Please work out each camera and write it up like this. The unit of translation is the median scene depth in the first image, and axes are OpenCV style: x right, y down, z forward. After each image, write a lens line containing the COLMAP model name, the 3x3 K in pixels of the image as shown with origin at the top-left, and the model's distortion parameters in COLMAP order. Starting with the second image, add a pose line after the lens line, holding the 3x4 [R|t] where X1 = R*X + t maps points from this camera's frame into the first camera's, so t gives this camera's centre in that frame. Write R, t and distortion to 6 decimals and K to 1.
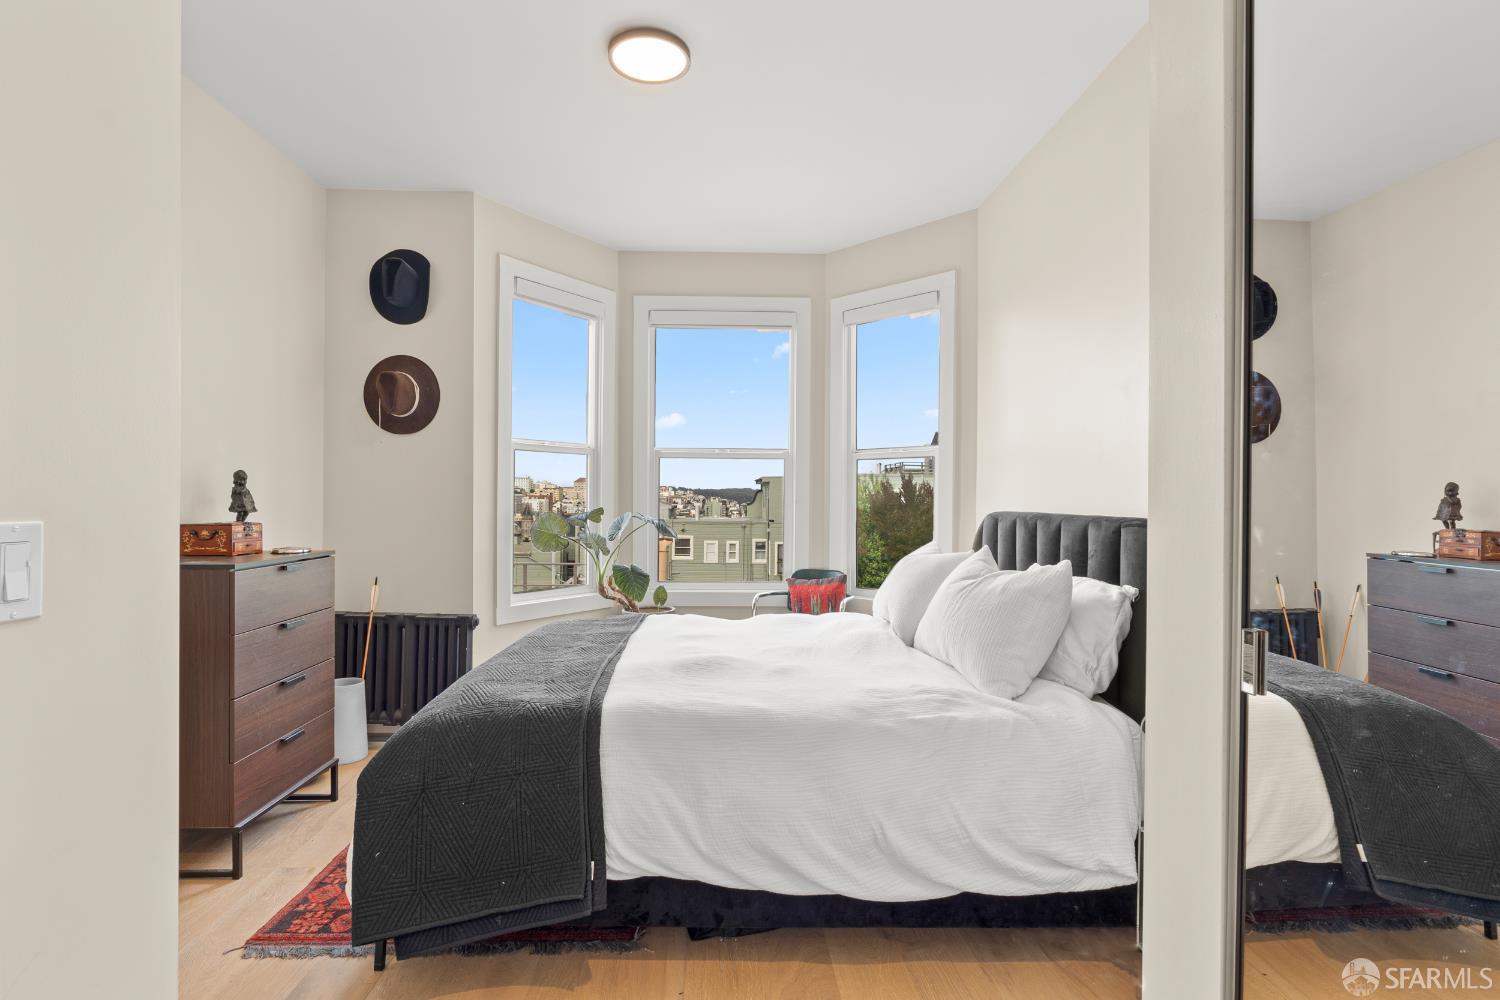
lens RADIAL K [[711.4, 0, 748.5], [0, 711.4, 497.3], [0, 0, 1]] dist [-0.010564, -0.000687]
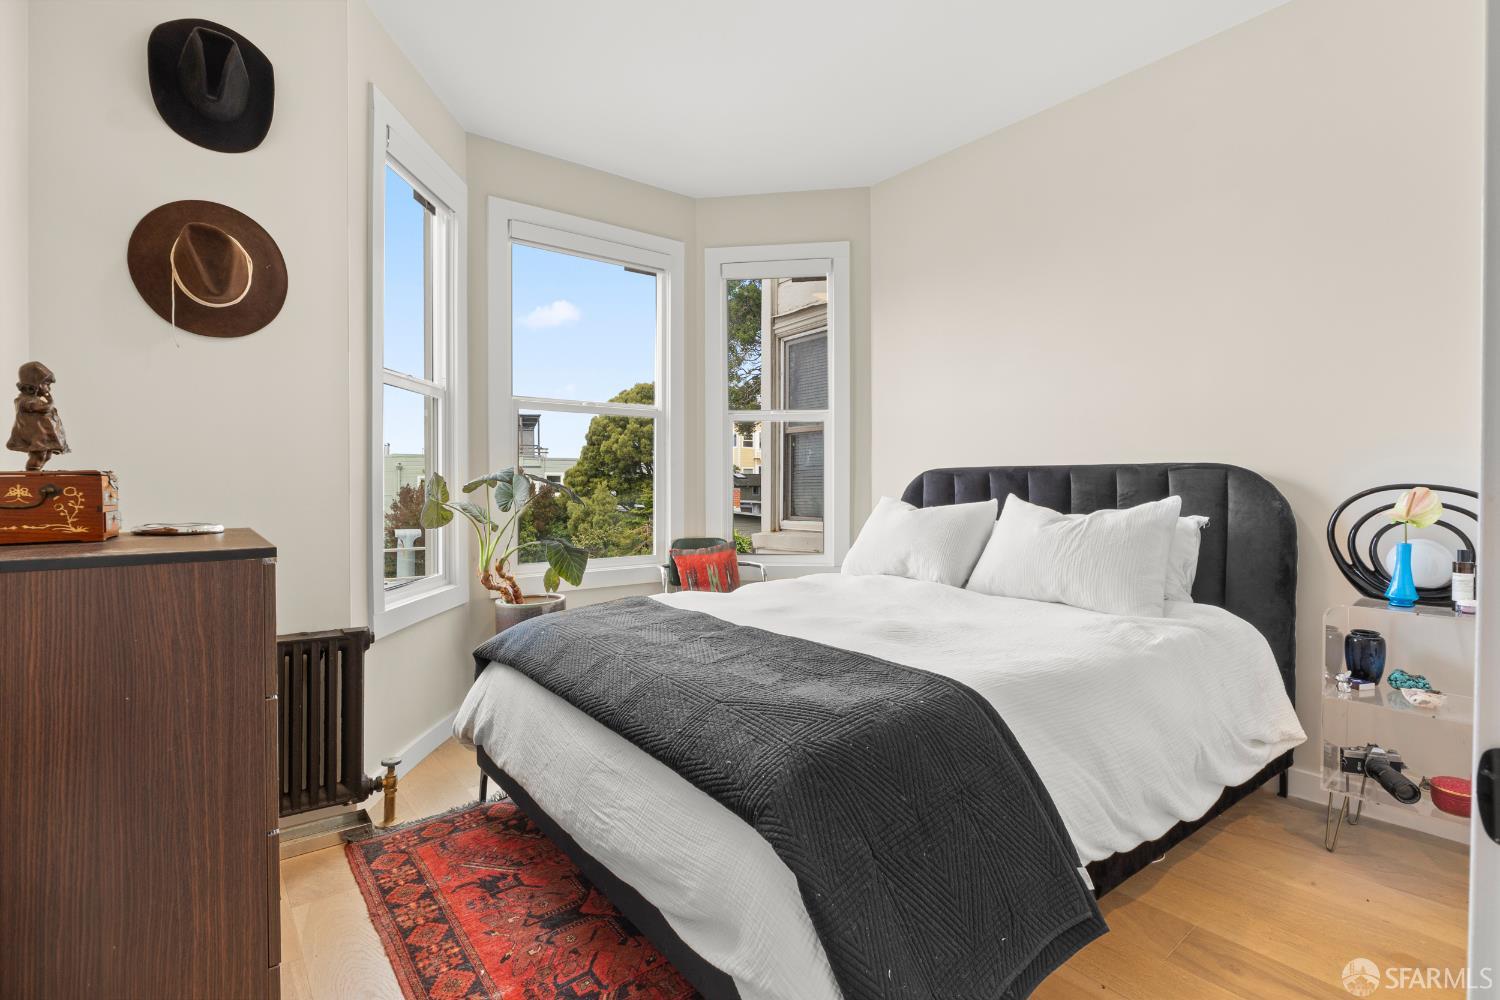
lens RADIAL K [[705.0, 0, 751.7], [0, 705.0, 477.1], [0, 0, 1]] dist [-0.014844, -0.000523]
pose [[0.808311, -0.002844, 0.588749, -0.423462], [0.006579, 0.999970, -0.004201, 0.029820], [-0.588719, 0.007269, 0.808305, 0.245671]]
